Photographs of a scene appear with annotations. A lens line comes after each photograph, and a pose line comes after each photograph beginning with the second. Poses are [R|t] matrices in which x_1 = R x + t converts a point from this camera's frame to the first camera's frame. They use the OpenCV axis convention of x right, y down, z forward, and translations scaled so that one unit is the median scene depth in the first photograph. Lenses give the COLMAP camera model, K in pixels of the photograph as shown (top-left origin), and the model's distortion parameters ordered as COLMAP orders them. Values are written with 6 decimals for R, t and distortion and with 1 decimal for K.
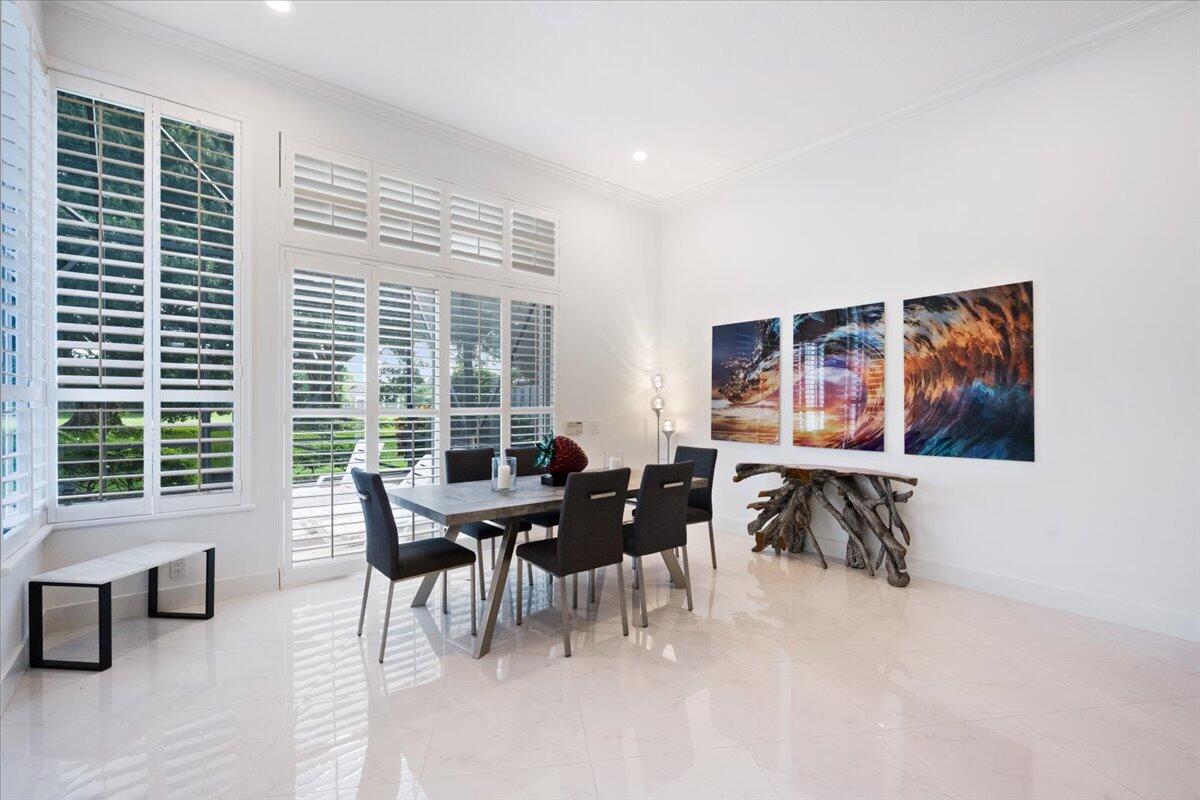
lens RADIAL K [[532.8, 0, 599.5], [0, 532.8, 413.1], [0, 0, 1]] dist [0.003823, 0.000453]
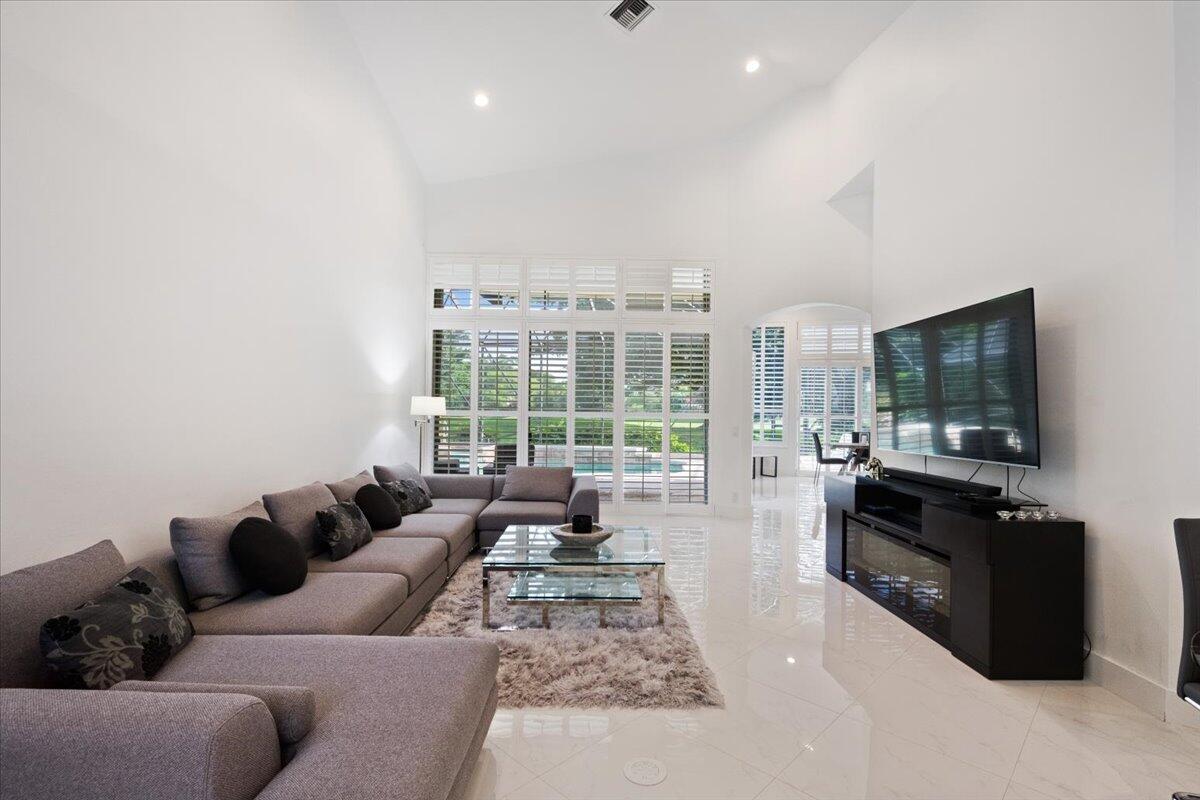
lens RADIAL K [[582.3, 0, 601.4], [0, 582.3, 406.0], [0, 0, 1]] dist [-0.000478, 0.000001]
pose [[0.593579, -0.003193, -0.804769, 1.230880], [-0.018383, 0.999677, -0.017526, 0.015663], [0.804565, 0.025197, 0.593329, -1.621380]]
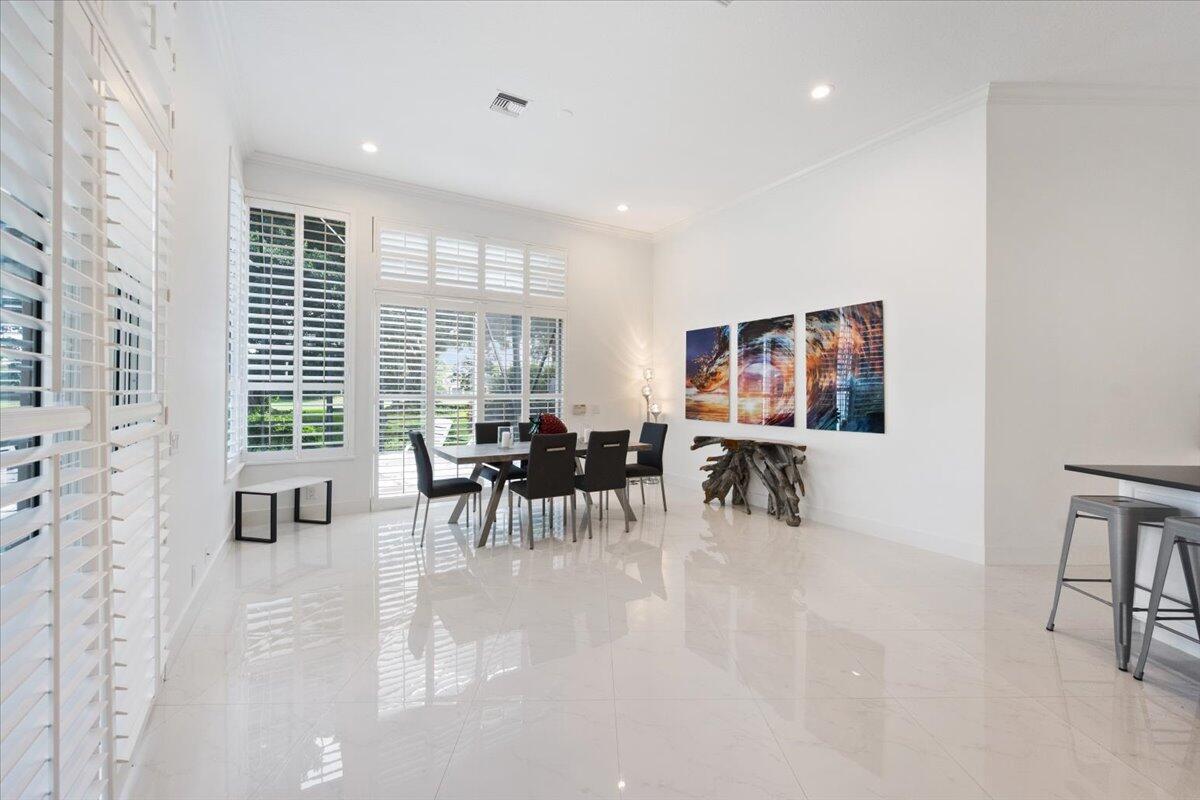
lens RADIAL K [[494.8, 0, 601.7], [0, 494.8, 394.6], [0, 0, 1]] dist [0.000031, -0.000307]
pose [[0.989048, -0.000567, -0.147594, 0.247774], [-0.000905, 0.999951, -0.009901, 0.004390], [0.147592, 0.009926, 0.988999, -0.291239]]
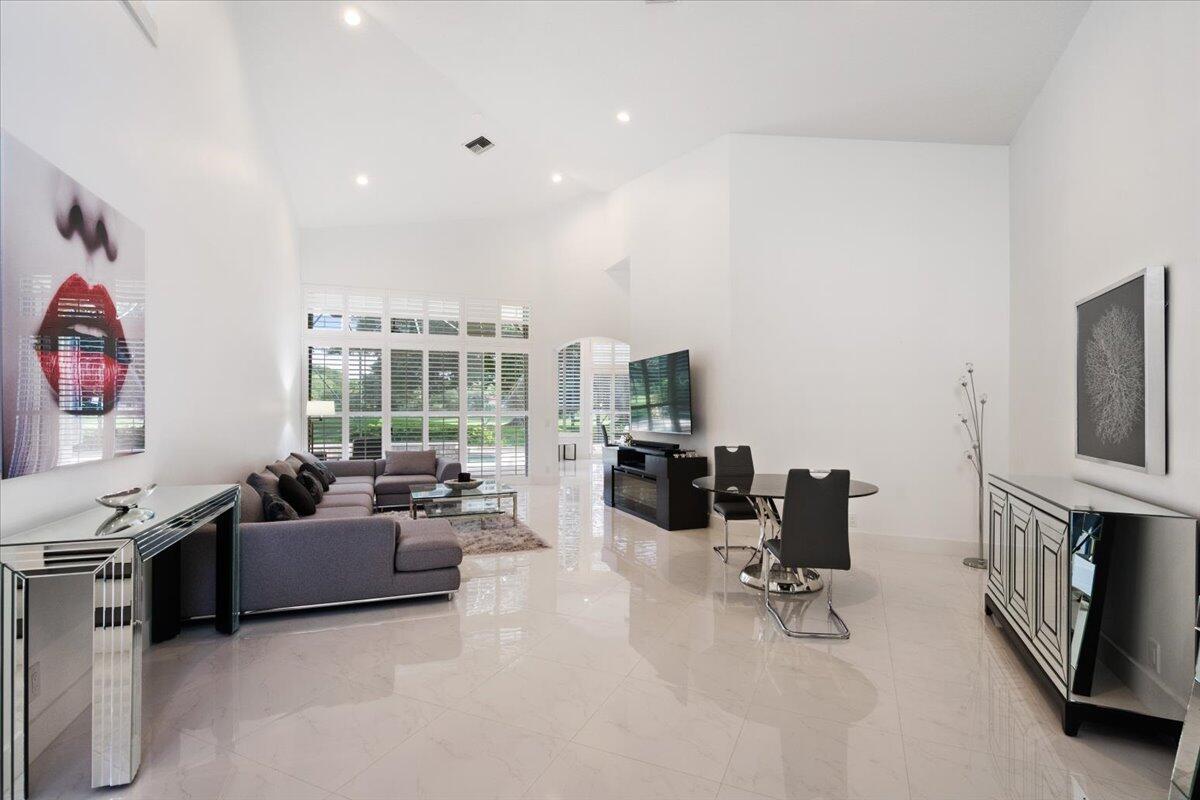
lens RADIAL K [[582.3, 0, 601.4], [0, 582.3, 406.0], [0, 0, 1]] dist [-0.000478, 0.000001]
pose [[0.826221, -0.009061, -0.563274, 1.647235], [-0.001288, 0.999838, -0.017973, 0.023620], [0.563345, 0.015575, 0.826075, -2.173059]]
